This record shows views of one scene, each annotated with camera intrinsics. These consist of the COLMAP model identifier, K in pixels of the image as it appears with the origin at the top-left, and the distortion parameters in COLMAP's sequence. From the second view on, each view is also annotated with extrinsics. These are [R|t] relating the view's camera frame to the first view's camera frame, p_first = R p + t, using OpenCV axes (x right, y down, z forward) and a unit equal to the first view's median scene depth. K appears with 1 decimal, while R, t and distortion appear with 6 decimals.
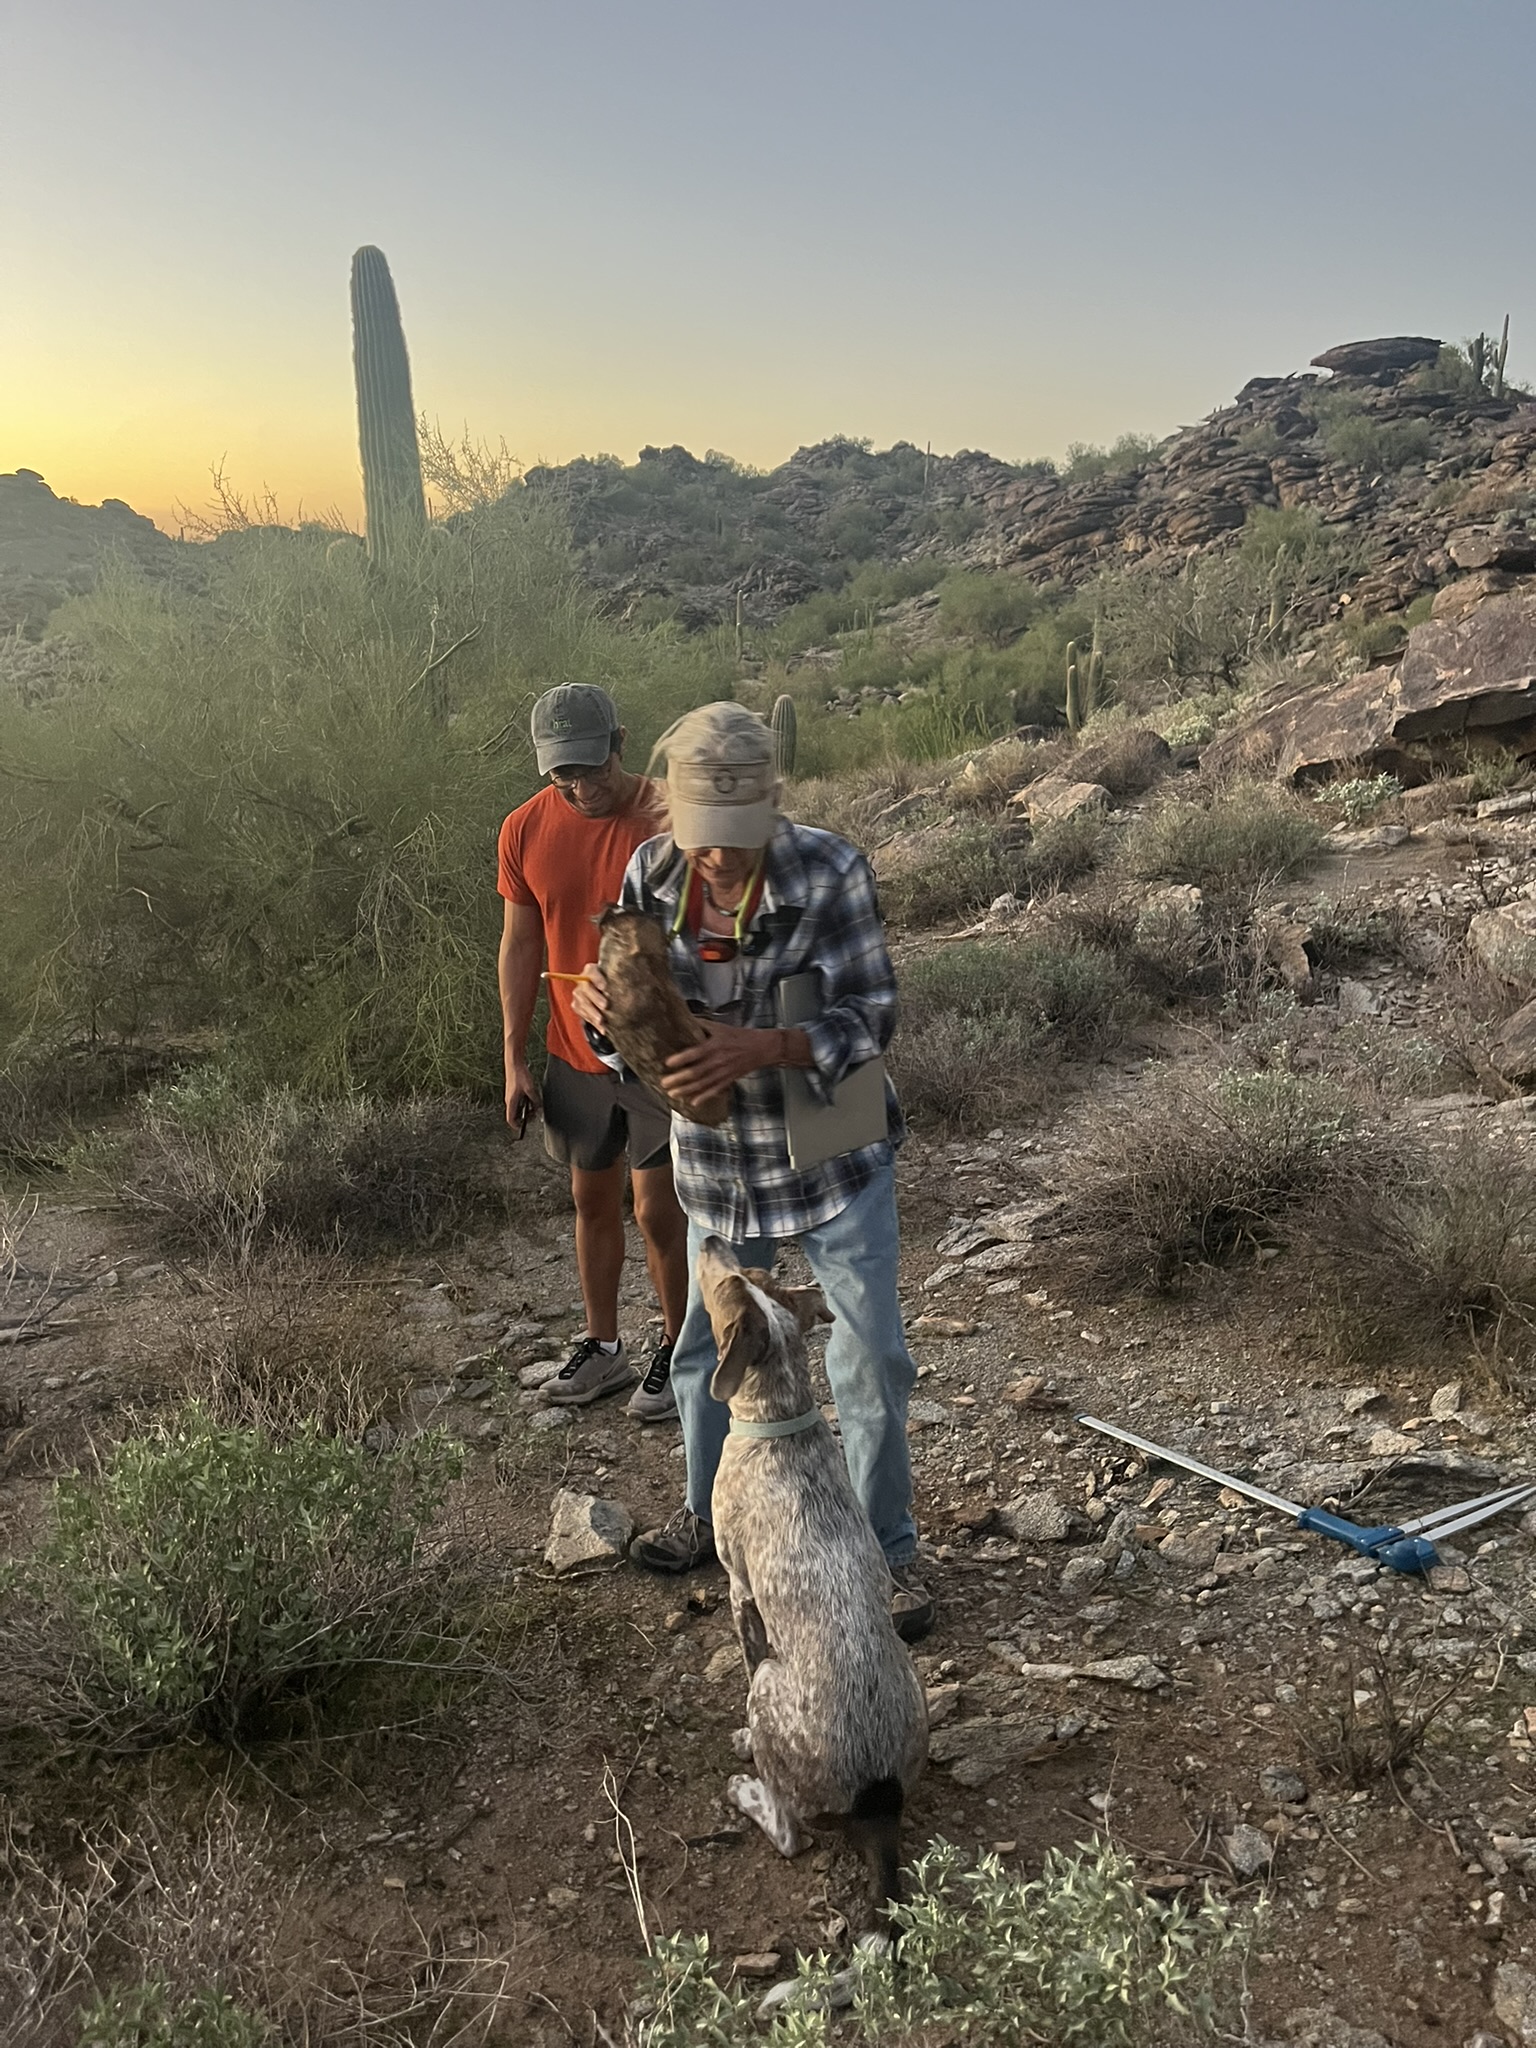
lens RADIAL K [[1535.2, 0, 761.6], [0, 1535.2, 1026.5], [0, 0, 1]] dist [0.037286, -0.009000]
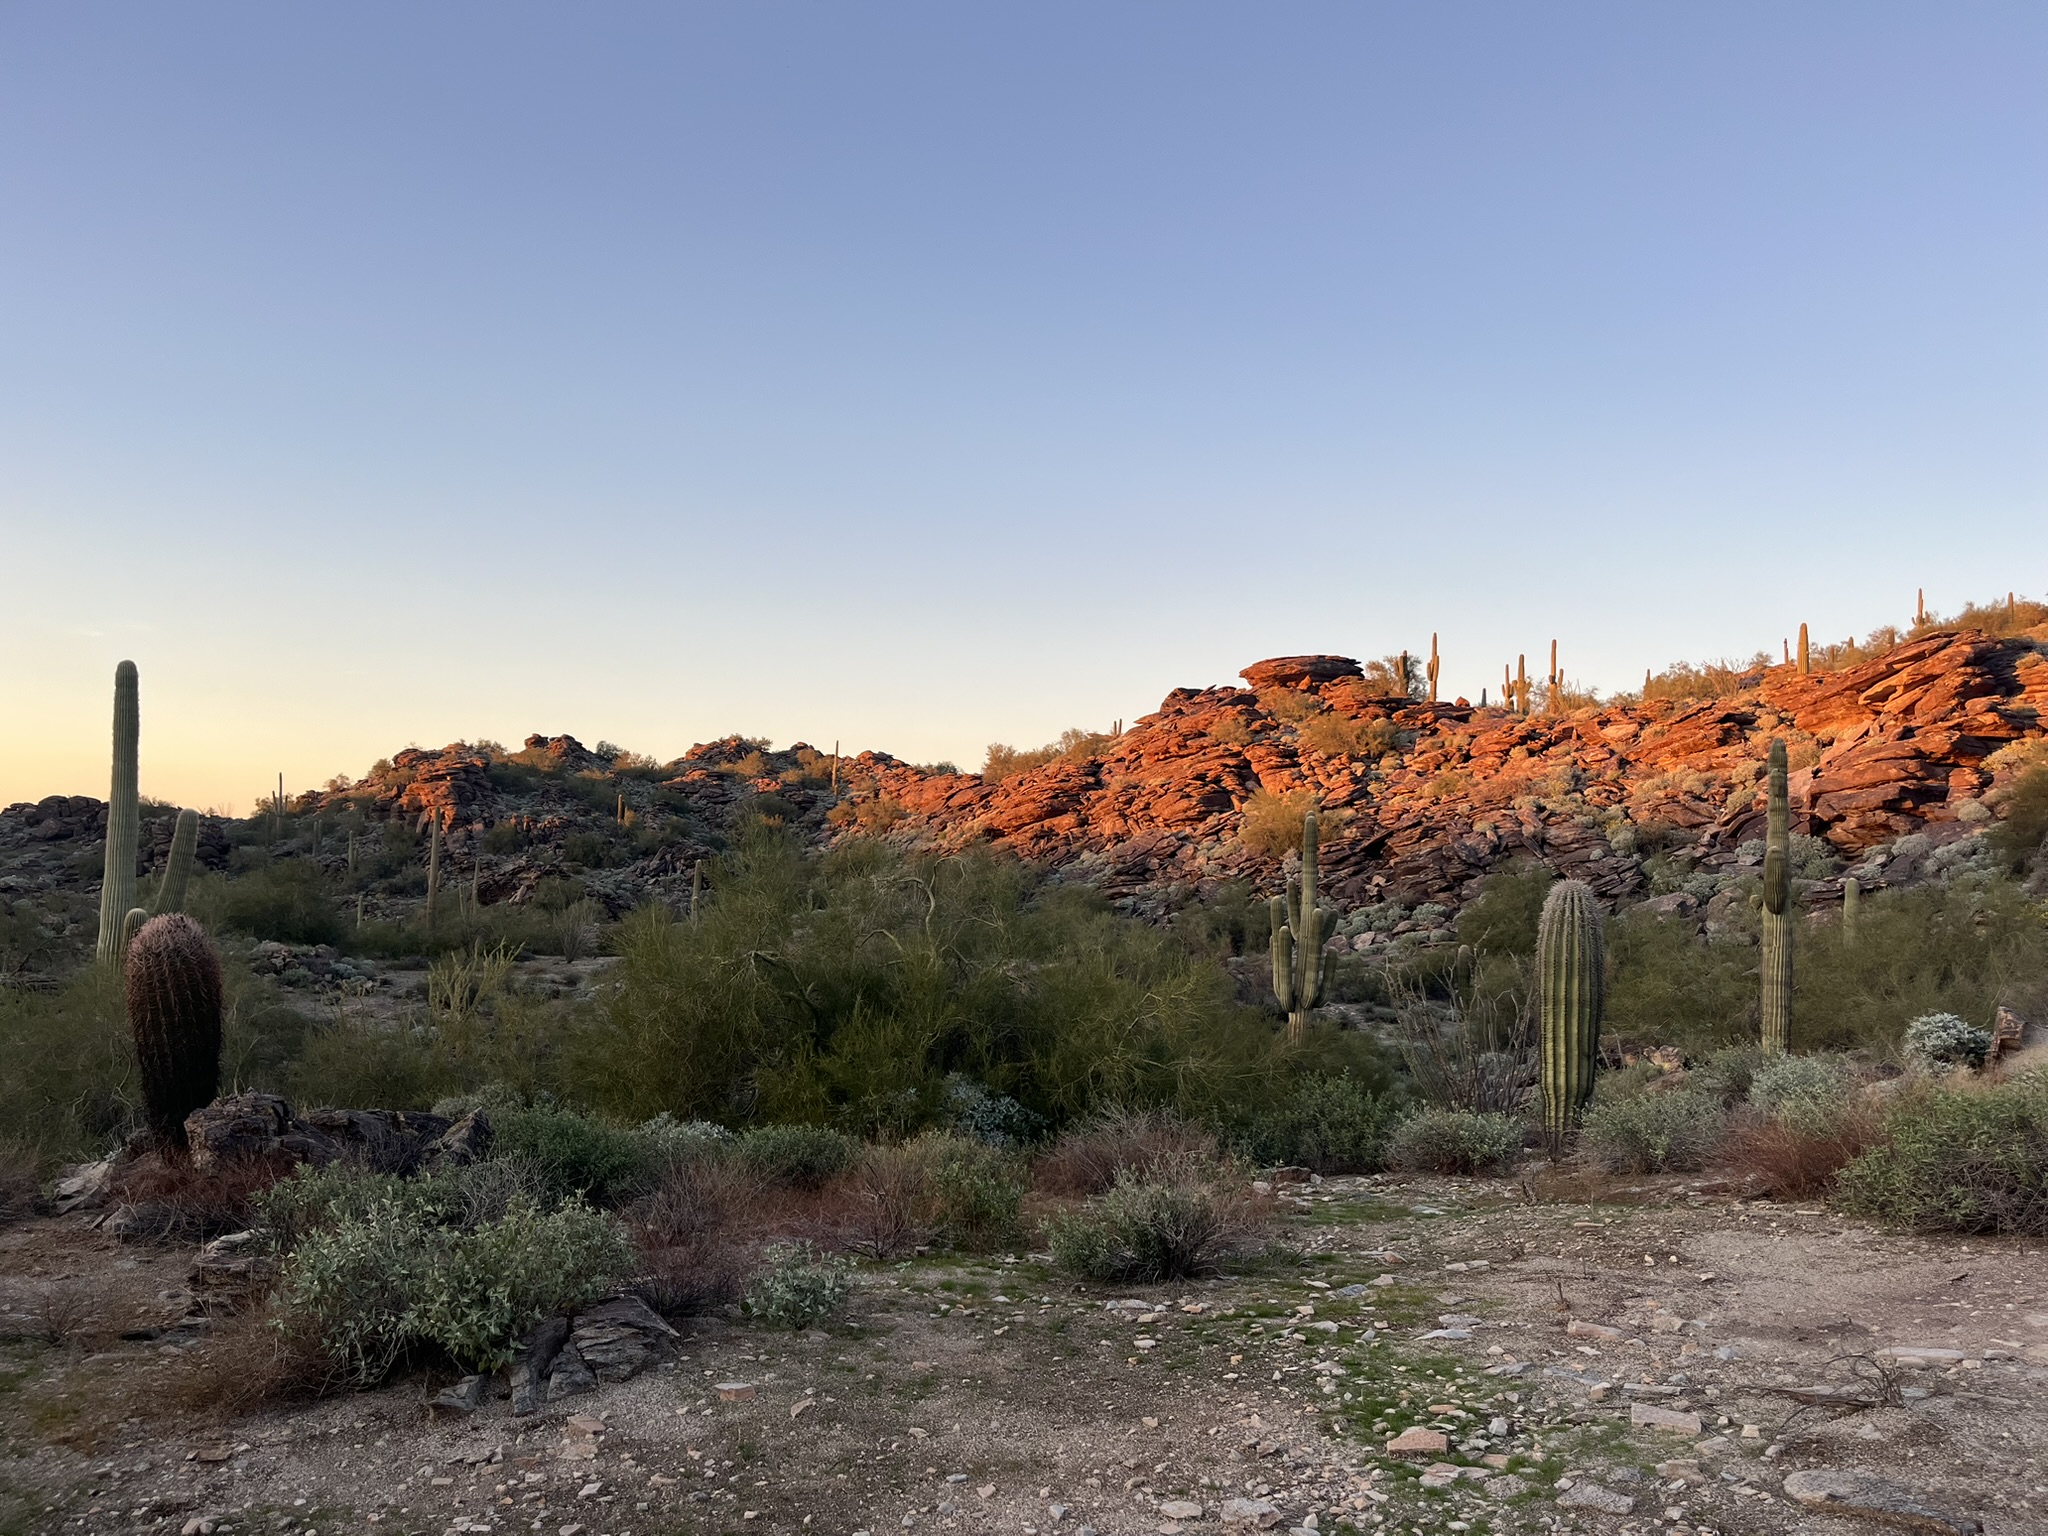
lens RADIAL K [[1535.2, 0, 1031.9], [0, 1535.2, 775.9], [0, 0, 1]] dist [0.037286, -0.009000]
pose [[0.965322, 0.039621, 0.258036, -0.047980], [0.052130, 0.939254, -0.339240, -0.021671], [-0.255803, 0.340928, 0.904618, 0.133607]]
